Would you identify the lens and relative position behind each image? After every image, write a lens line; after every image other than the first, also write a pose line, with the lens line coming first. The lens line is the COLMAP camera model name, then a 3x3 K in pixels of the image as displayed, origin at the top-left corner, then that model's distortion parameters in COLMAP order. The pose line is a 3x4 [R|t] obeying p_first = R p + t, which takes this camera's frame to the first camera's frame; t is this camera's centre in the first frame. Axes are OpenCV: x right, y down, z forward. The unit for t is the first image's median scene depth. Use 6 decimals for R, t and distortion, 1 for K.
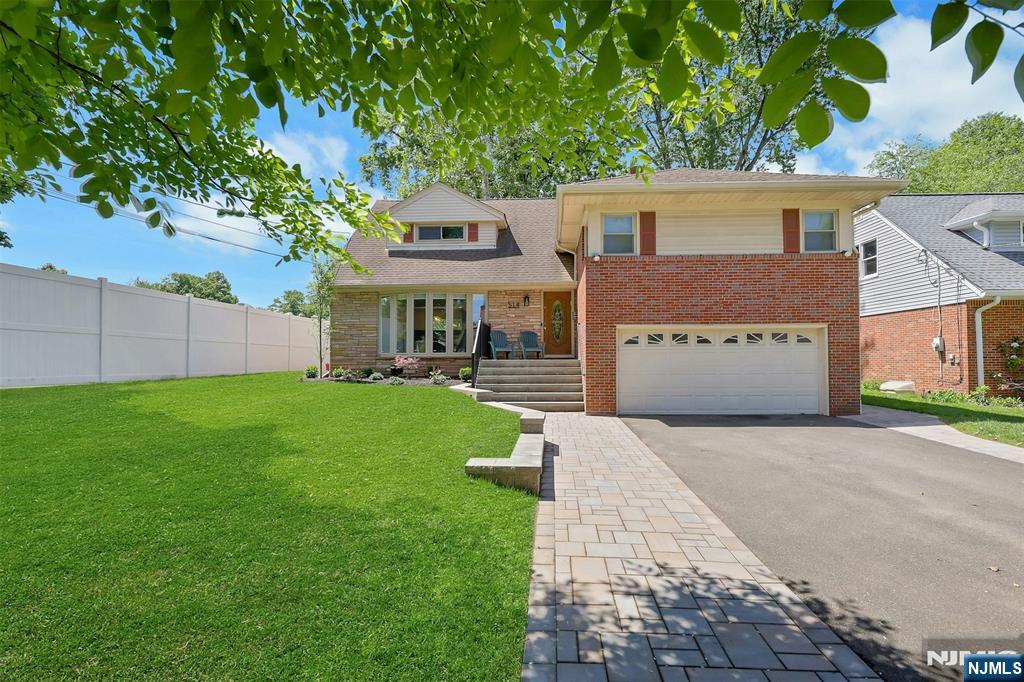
lens RADIAL K [[437.2, 0, 508.6], [0, 437.2, 337.8], [0, 0, 1]] dist [-0.000988, -0.000067]
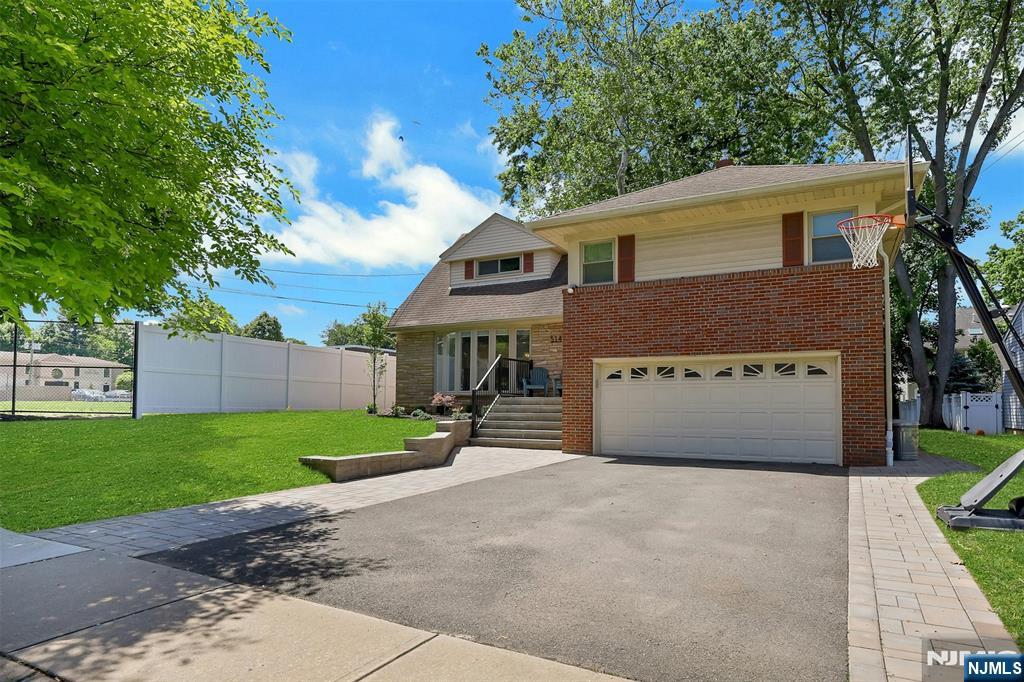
lens RADIAL K [[604.5, 0, 512.0], [0, 604.5, 364.3], [0, 0, 1]] dist [-0.001779, -0.000072]
pose [[0.897466, -0.020315, -0.440615, 0.653526], [0.008945, 0.999572, -0.027868, 0.017437], [0.440992, 0.021069, 0.897264, -0.246362]]
